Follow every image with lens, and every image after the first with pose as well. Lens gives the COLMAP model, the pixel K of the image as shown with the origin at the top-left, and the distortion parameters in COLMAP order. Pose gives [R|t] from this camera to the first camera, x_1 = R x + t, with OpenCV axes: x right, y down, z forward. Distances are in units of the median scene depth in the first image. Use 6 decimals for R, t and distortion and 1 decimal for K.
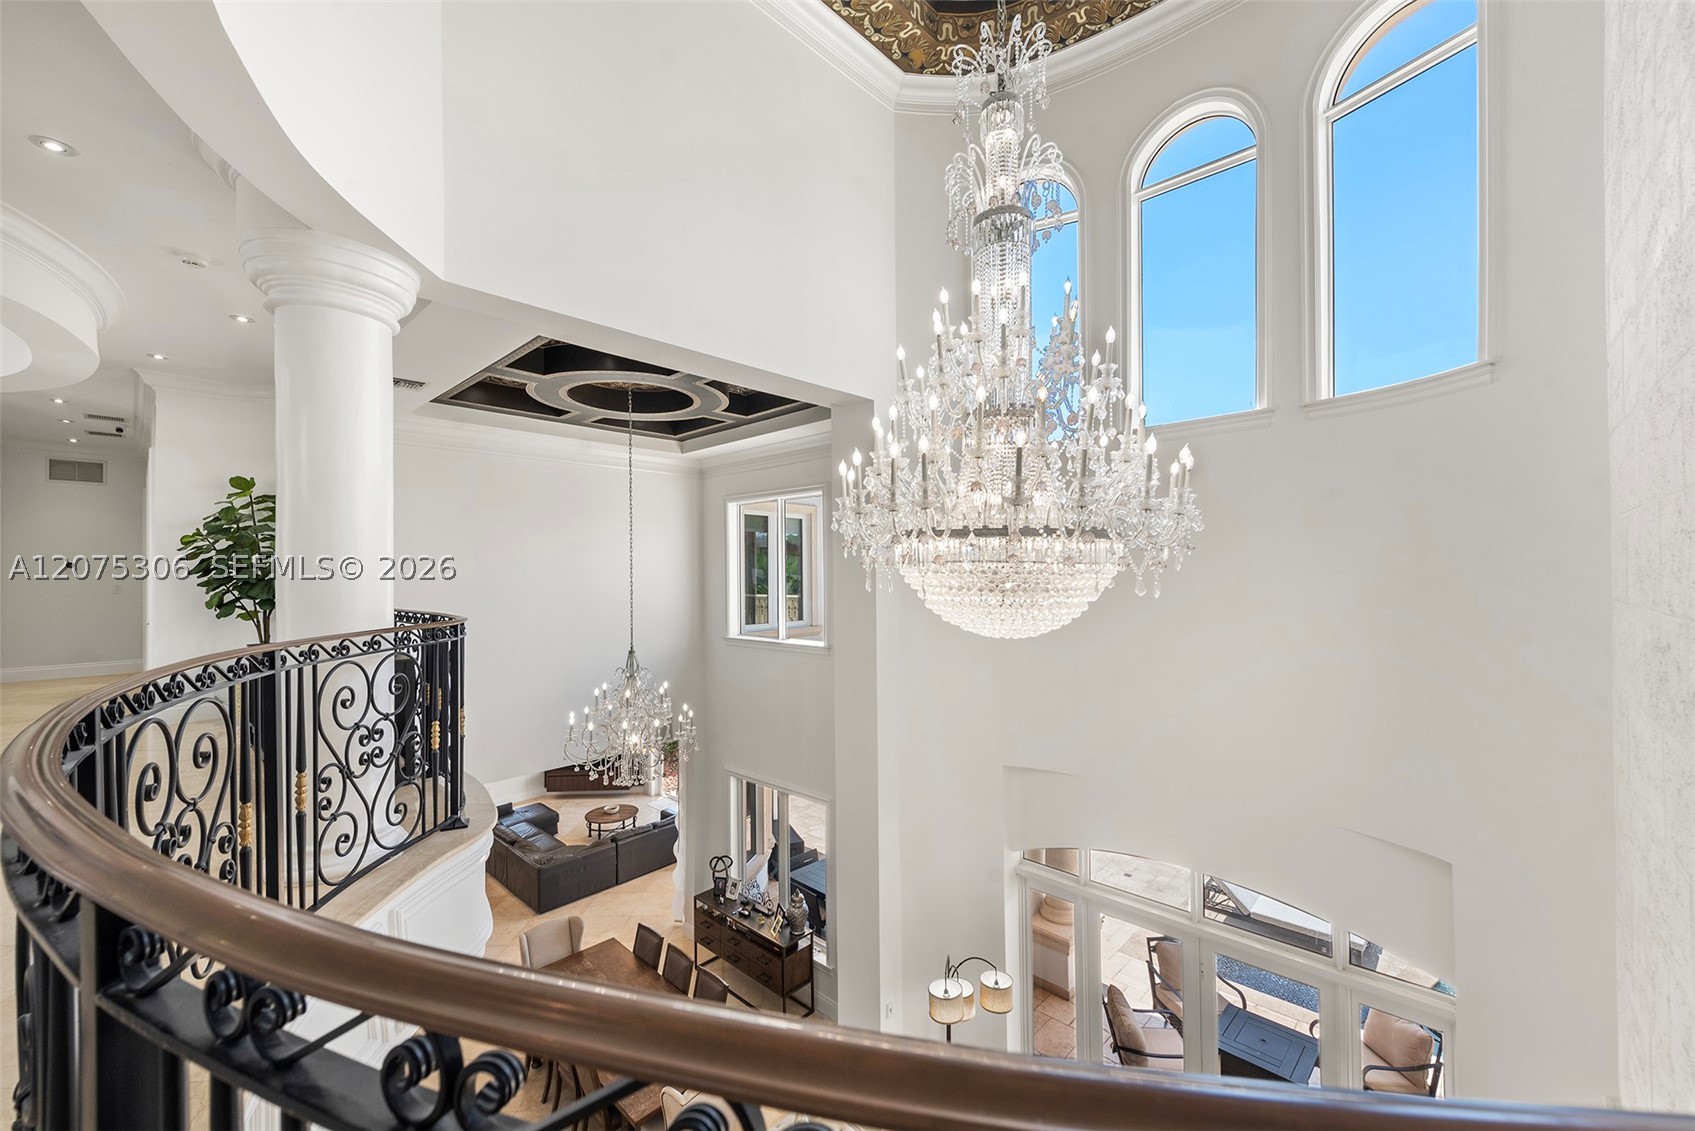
lens RADIAL K [[674.9, 0, 847.7], [0, 674.9, 569.0], [0, 0, 1]] dist [0.010773, -0.002122]
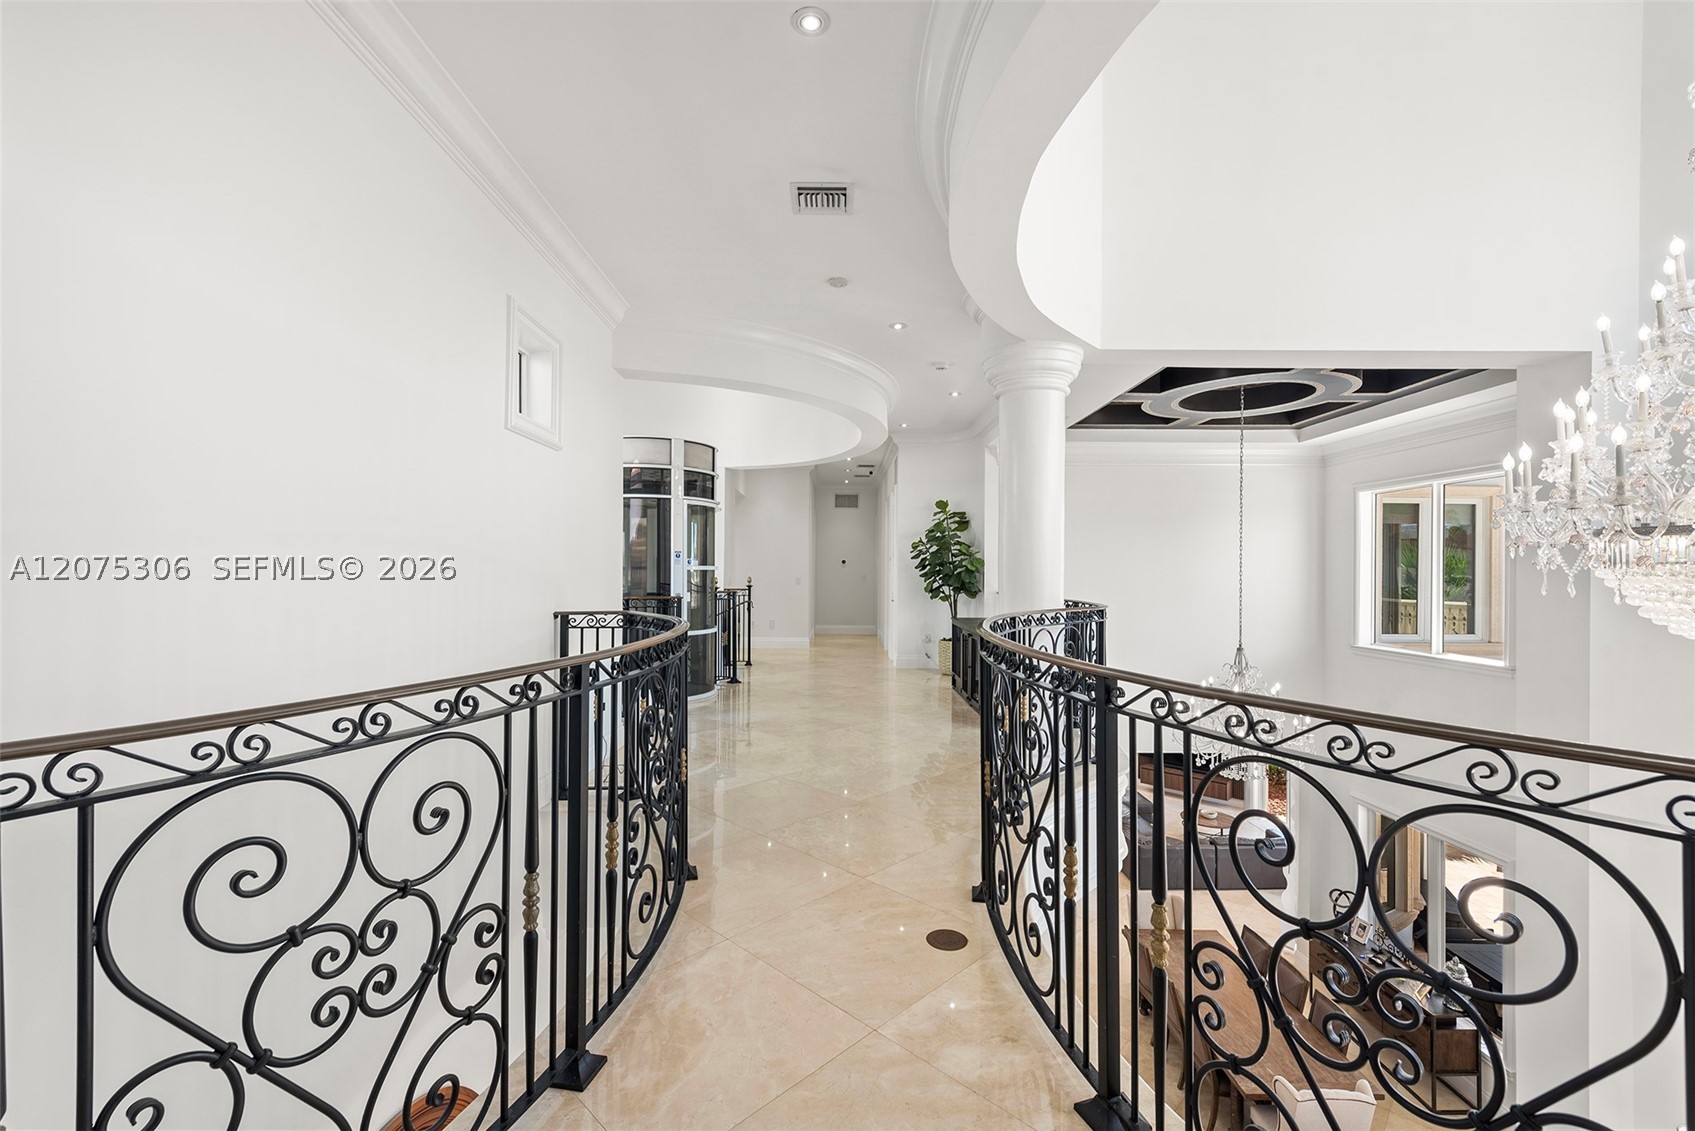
lens RADIAL K [[707.8, 0, 844.0], [0, 707.8, 571.0], [0, 0, 1]] dist [0.004873, -0.001501]
pose [[0.695051, 0.011399, -0.718870, 0.029484], [-0.006270, 0.999932, 0.009794, -0.000944], [0.718933, -0.002301, 0.695076, -0.169006]]
